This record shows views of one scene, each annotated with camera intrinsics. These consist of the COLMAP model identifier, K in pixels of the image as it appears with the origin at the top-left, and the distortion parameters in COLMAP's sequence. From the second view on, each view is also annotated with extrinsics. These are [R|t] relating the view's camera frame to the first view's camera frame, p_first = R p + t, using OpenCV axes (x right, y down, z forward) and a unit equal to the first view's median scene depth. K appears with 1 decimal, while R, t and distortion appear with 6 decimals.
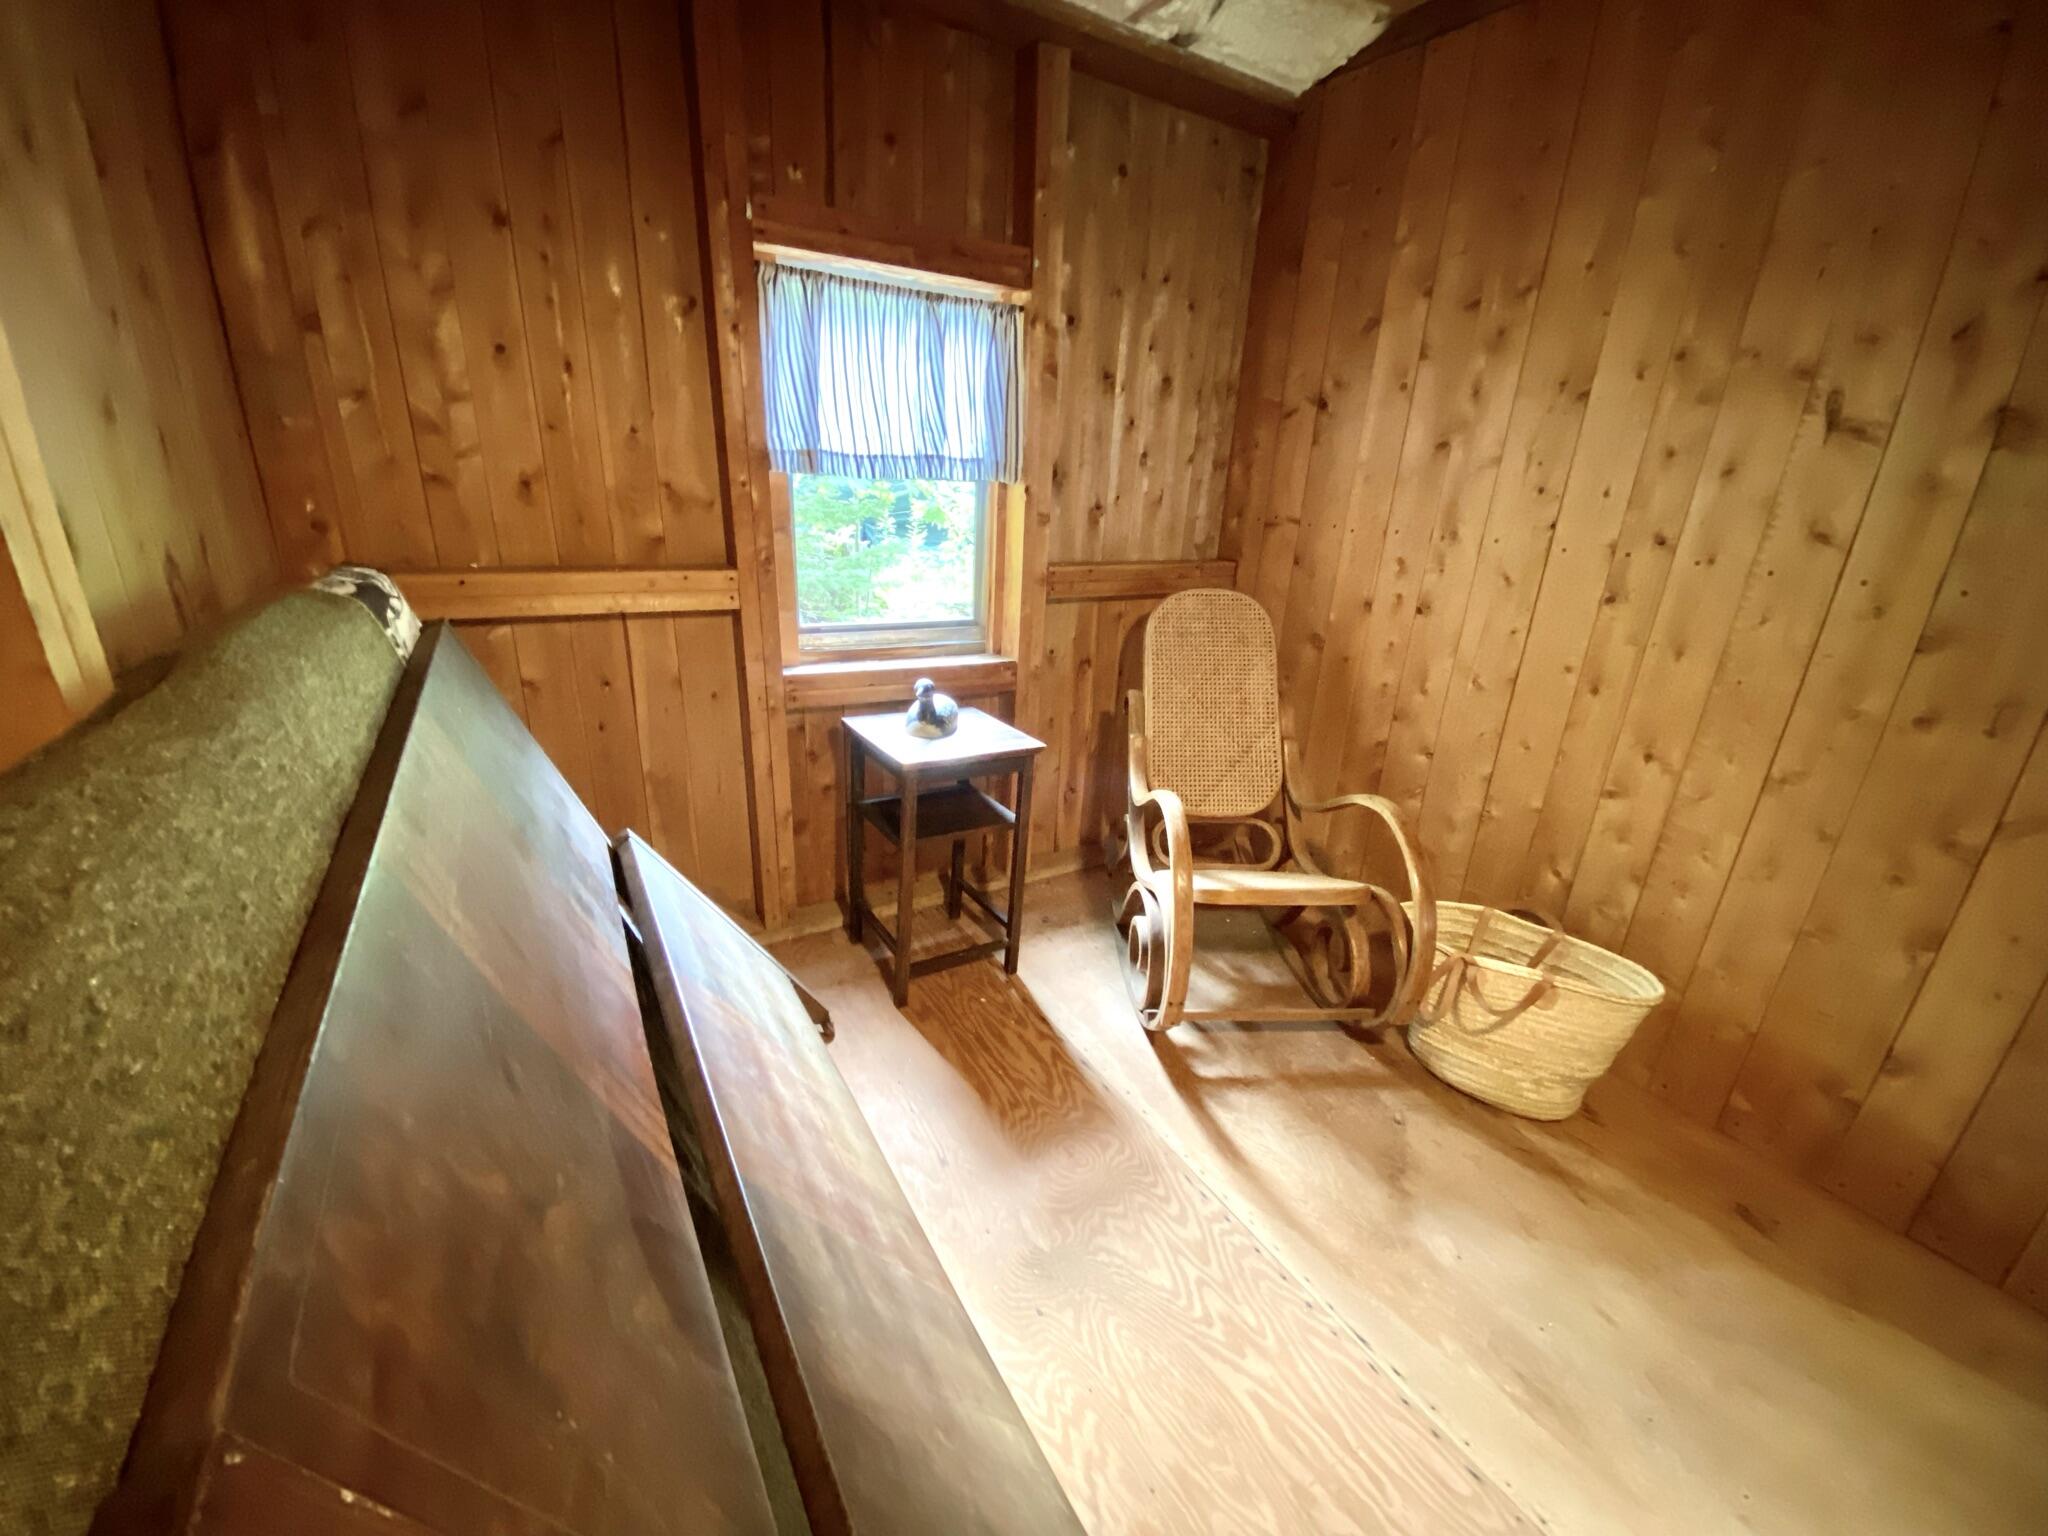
lens RADIAL K [[830.7, 0, 1014.7], [0, 830.7, 780.5], [0, 0, 1]] dist [0.017577, -0.018814]
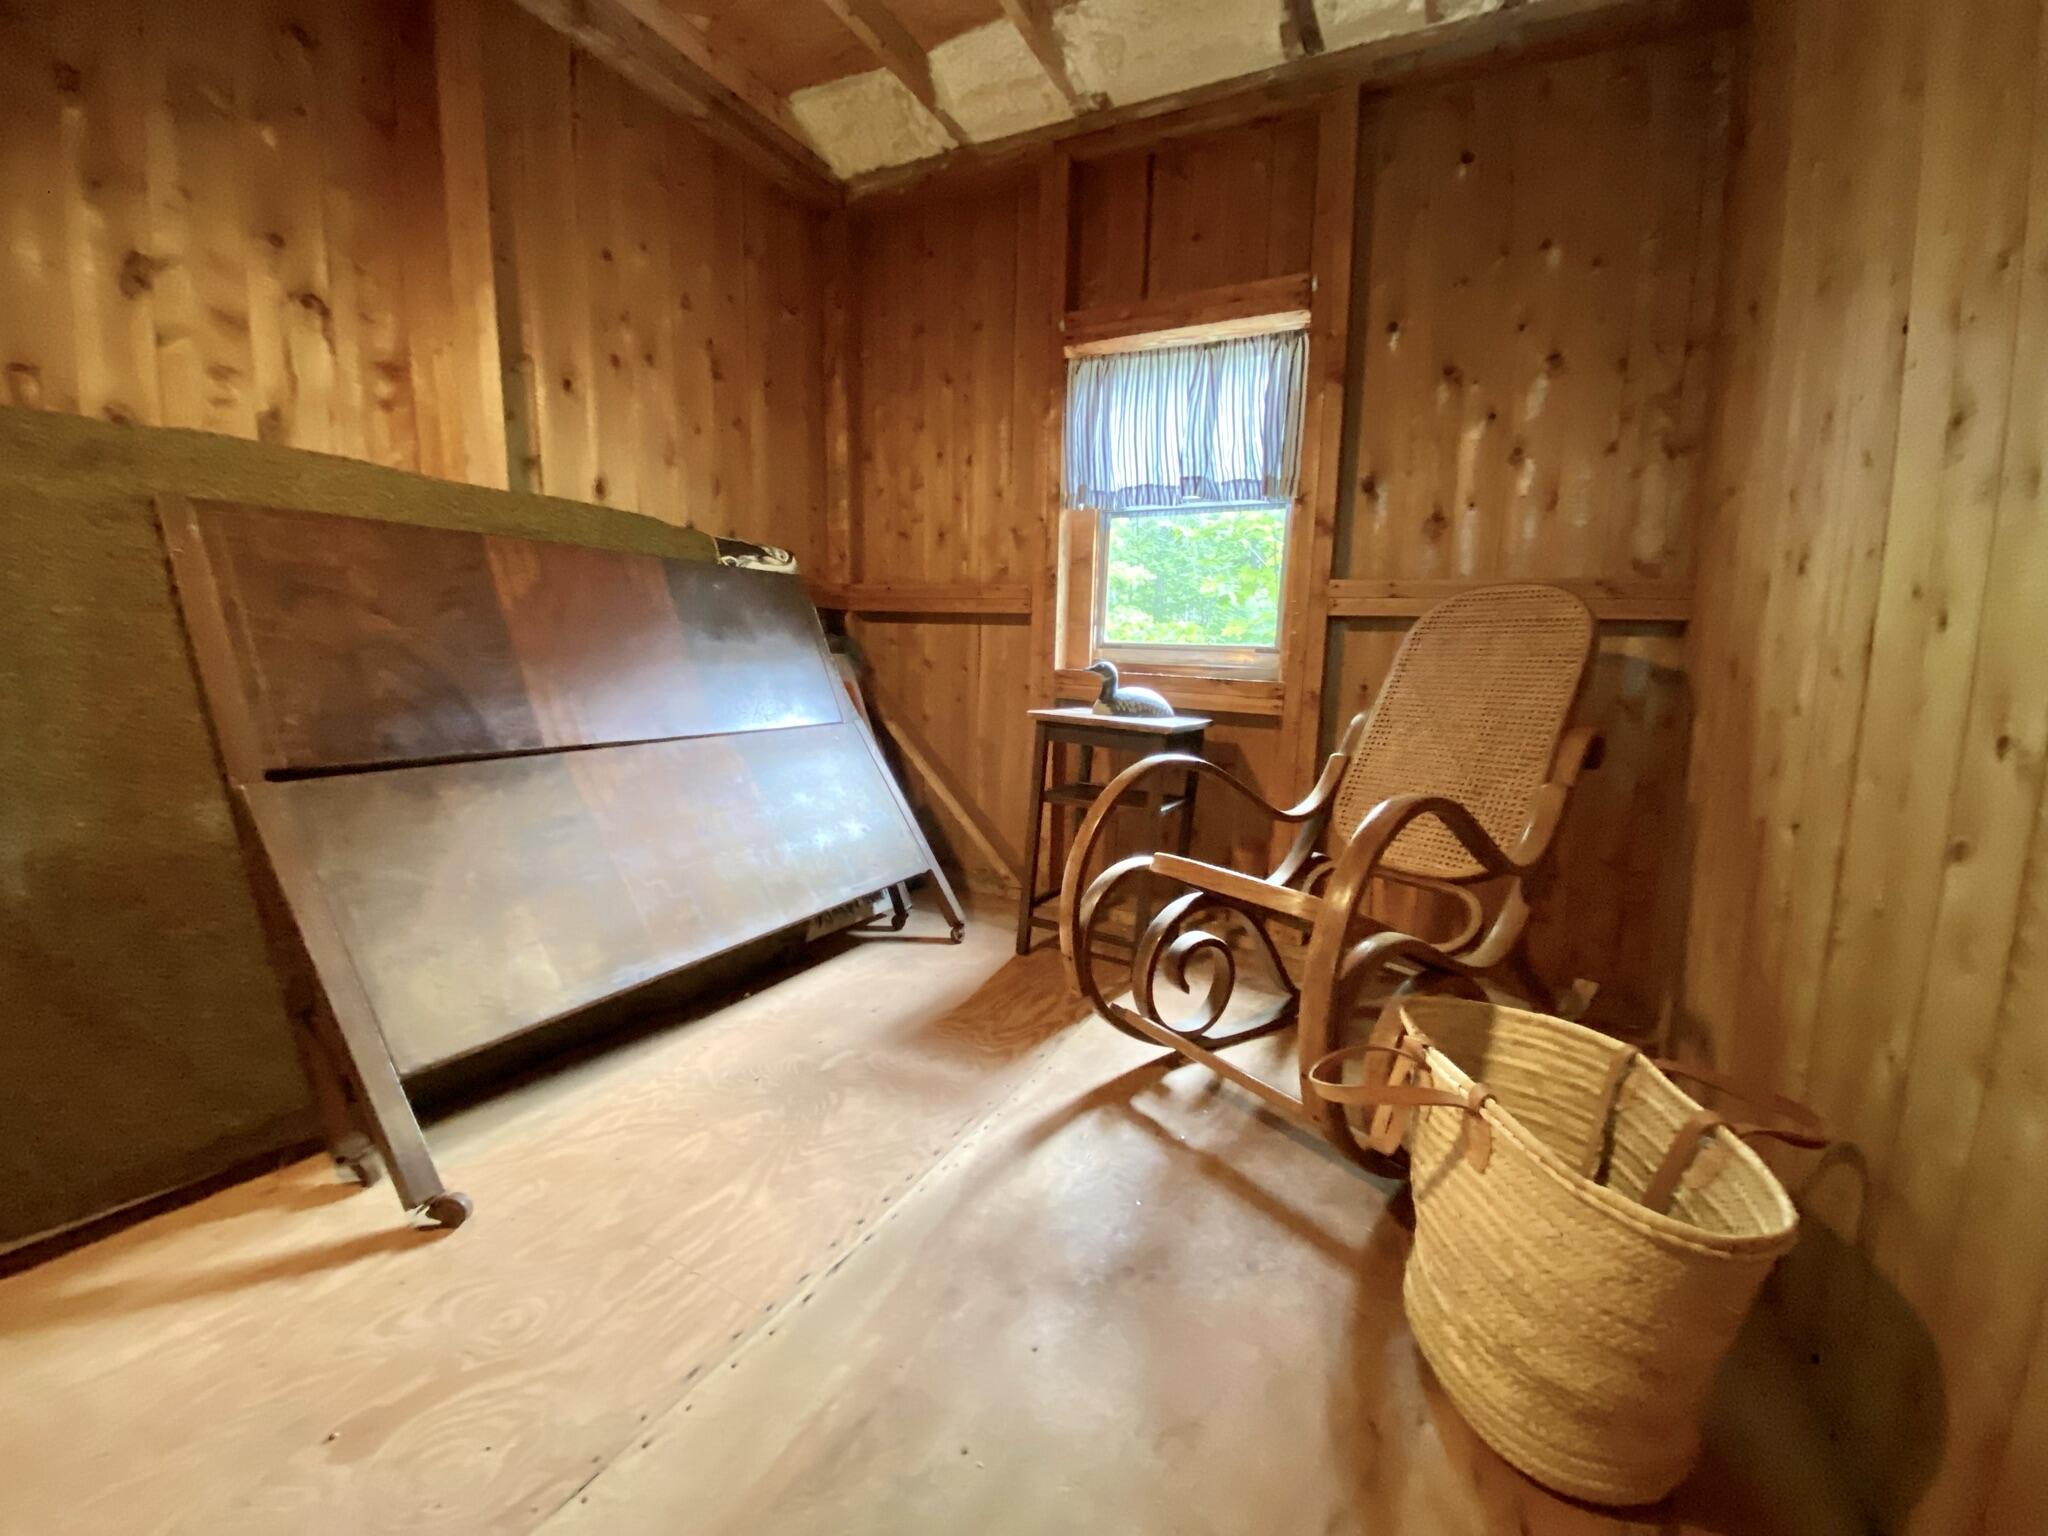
lens RADIAL K [[830.7, 0, 1014.7], [0, 830.7, 780.5], [0, 0, 1]] dist [0.017577, -0.018814]
pose [[0.516126, 0.097178, -0.850982, 0.816251], [-0.318117, 0.944223, -0.085114, 0.166567], [0.795245, 0.314641, 0.518252, 0.400438]]
